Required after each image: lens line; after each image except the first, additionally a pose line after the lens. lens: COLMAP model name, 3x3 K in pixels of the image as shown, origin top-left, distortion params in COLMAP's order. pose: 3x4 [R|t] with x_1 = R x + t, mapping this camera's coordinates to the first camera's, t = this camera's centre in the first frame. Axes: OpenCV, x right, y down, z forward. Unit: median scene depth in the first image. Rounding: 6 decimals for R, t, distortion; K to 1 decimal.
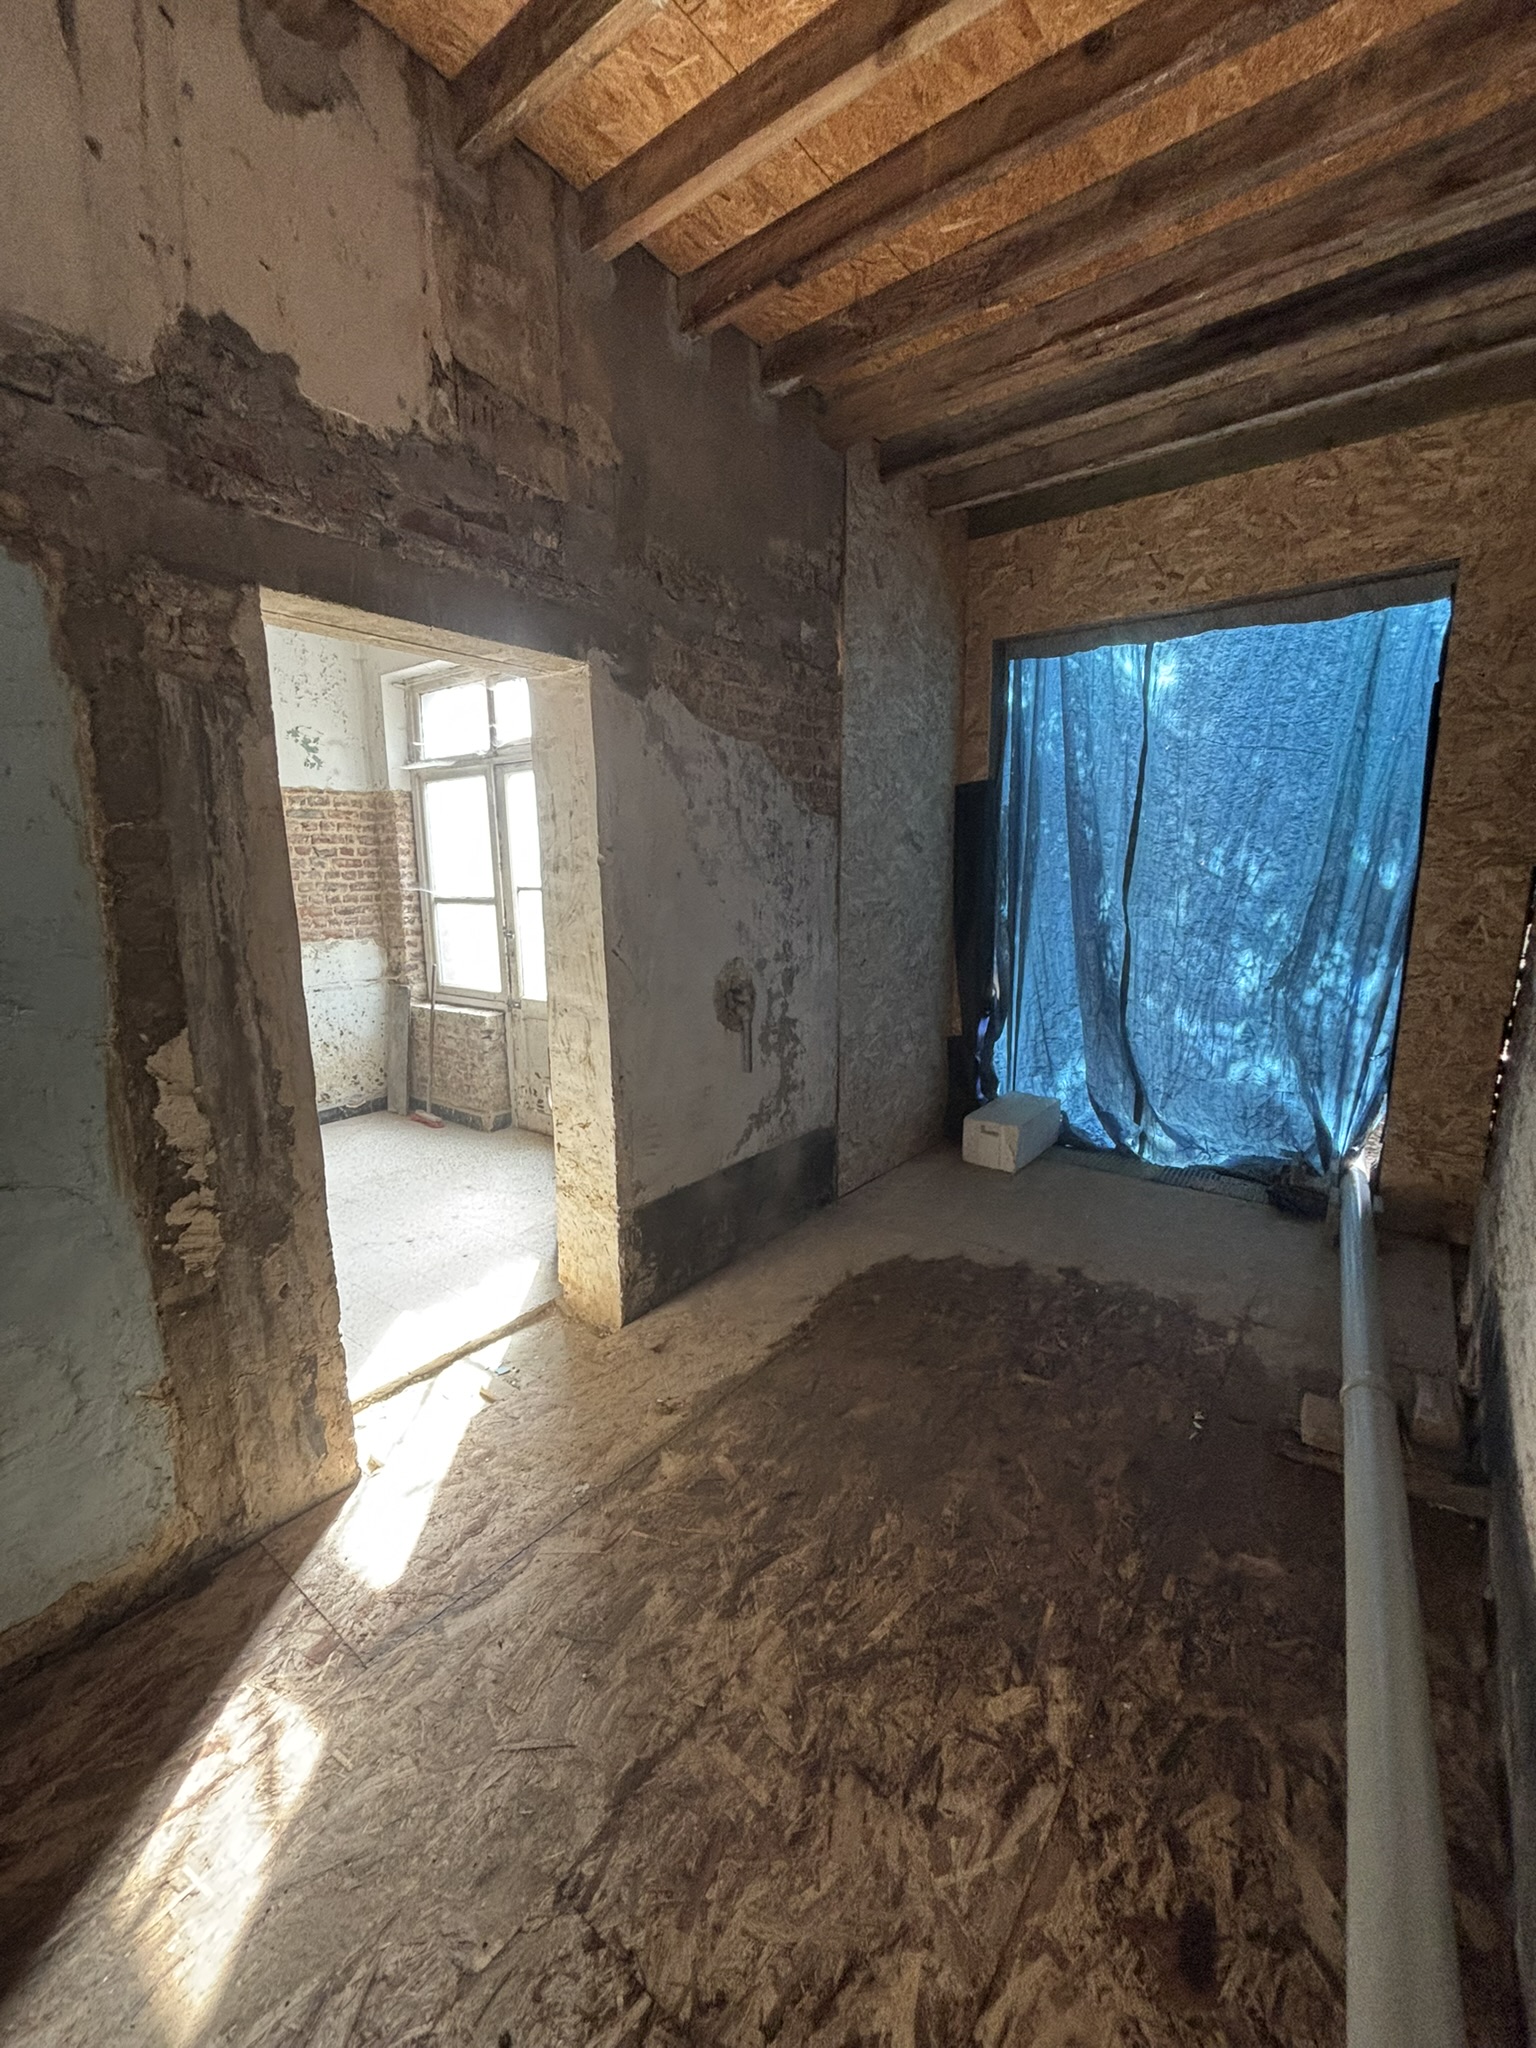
lens RADIAL K [[823.8, 0, 777.3], [0, 823.8, 1024.0], [0, 0, 1]] dist [-0.003662, 0.001299]
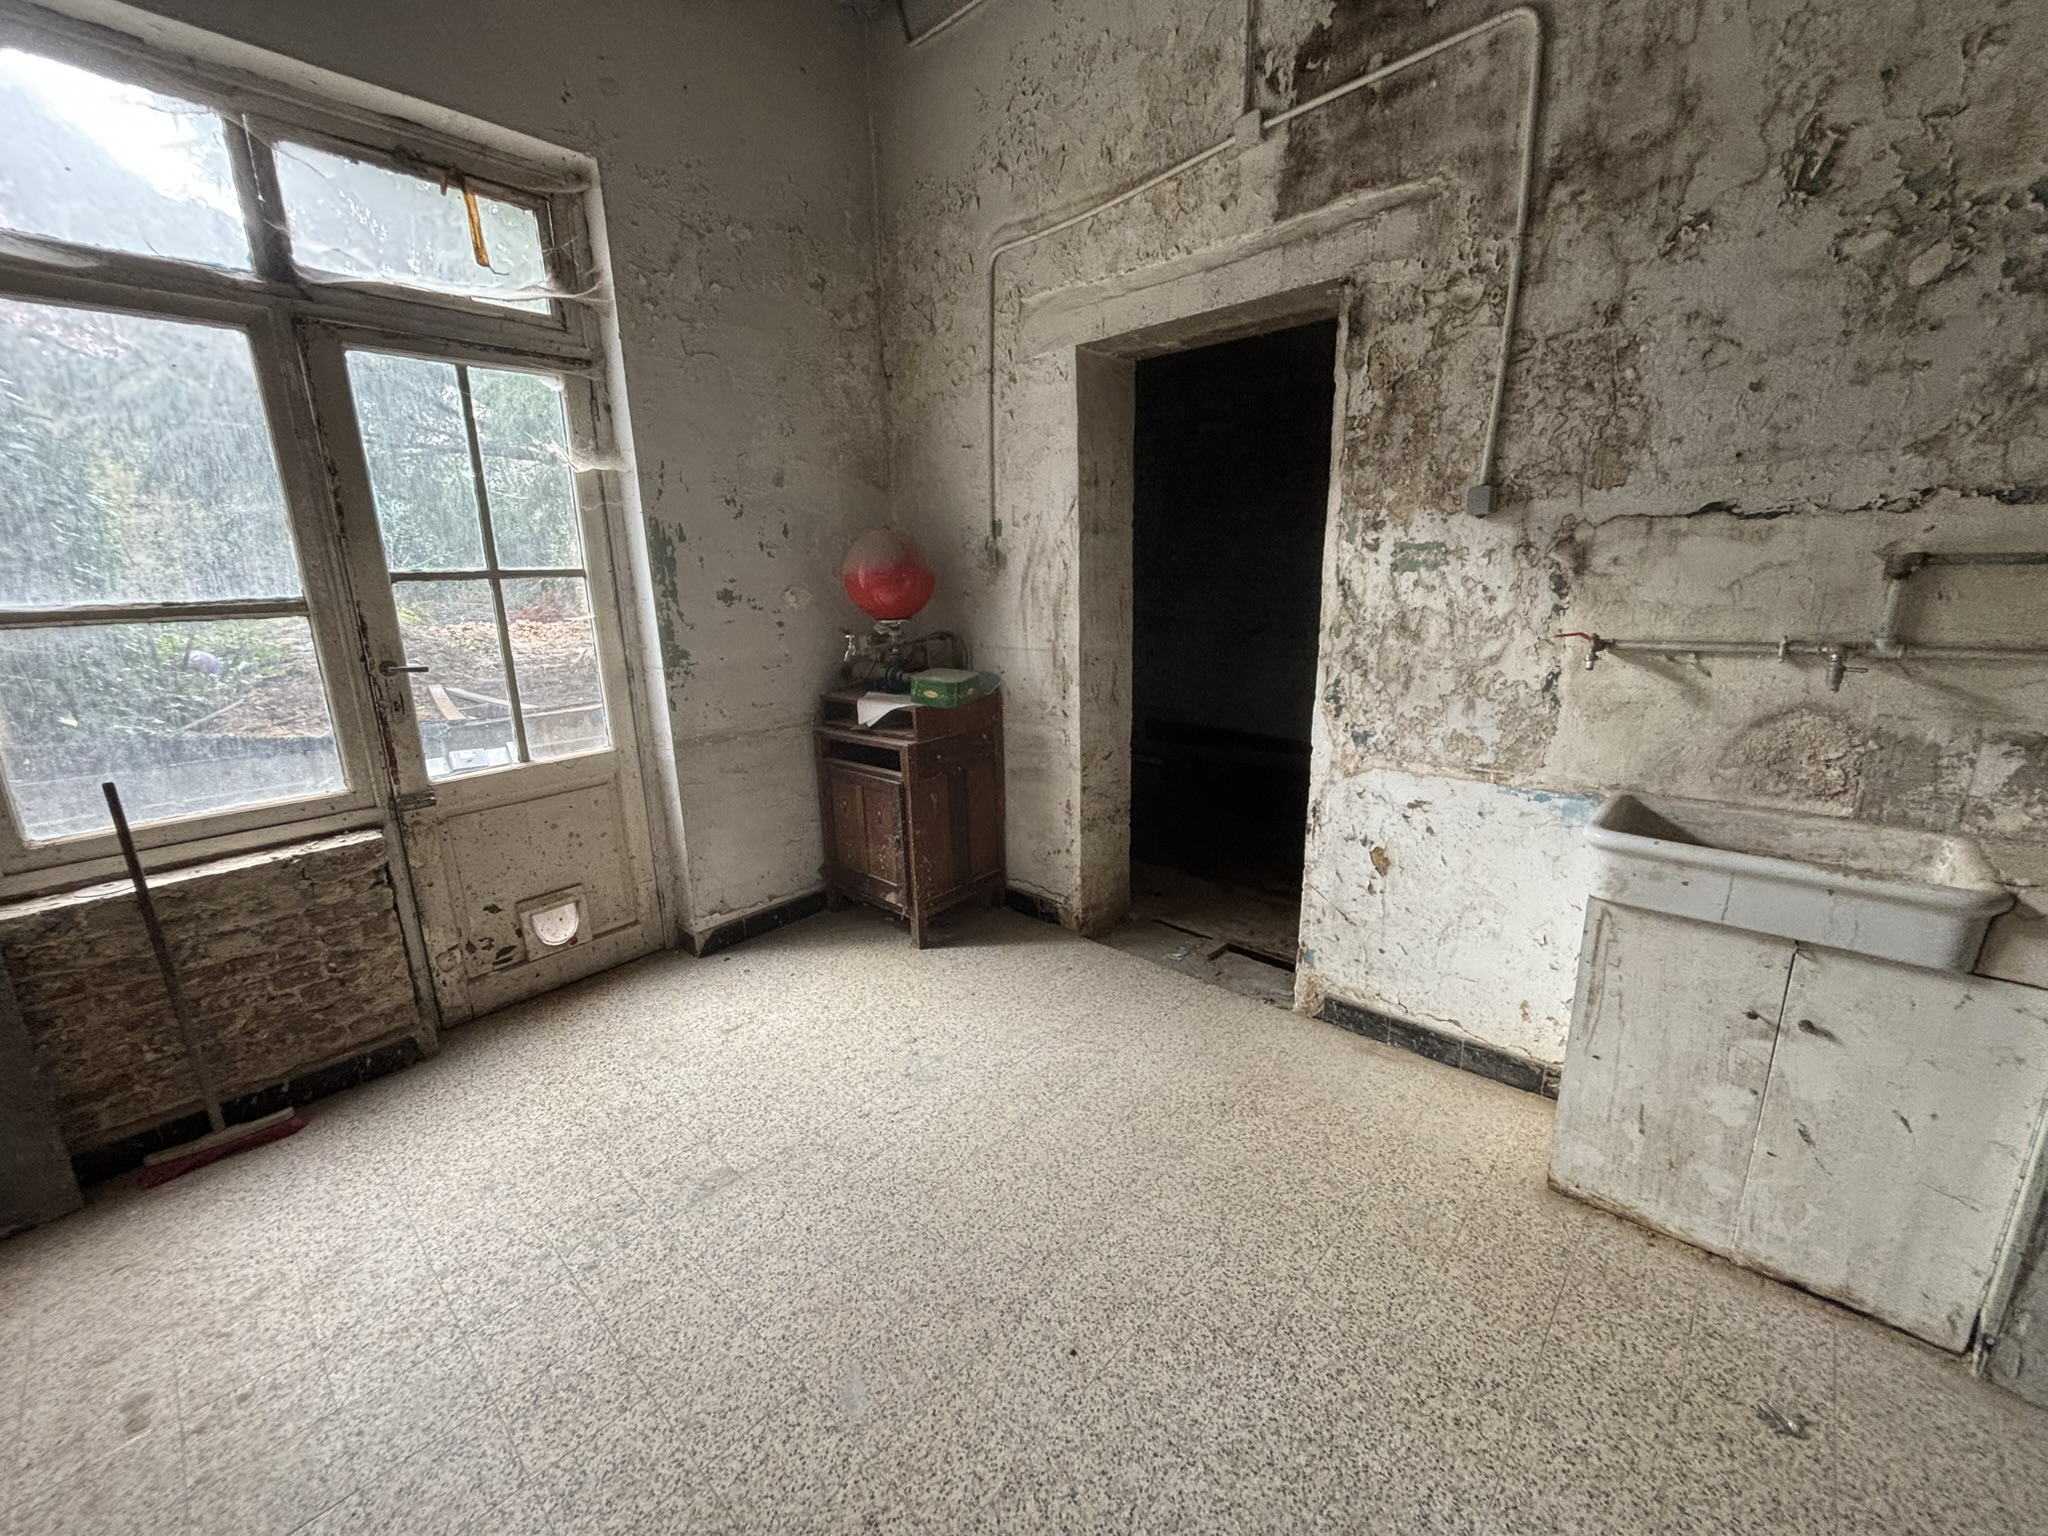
lens RADIAL K [[823.8, 0, 1021.1], [0, 823.8, 768.9], [0, 0, 1]] dist [-0.003662, 0.001299]
pose [[0.103202, -0.229428, 0.967839, -0.755699], [0.208627, 0.956383, 0.204466, -0.067890], [-0.972535, 0.180816, 0.146565, 0.525157]]
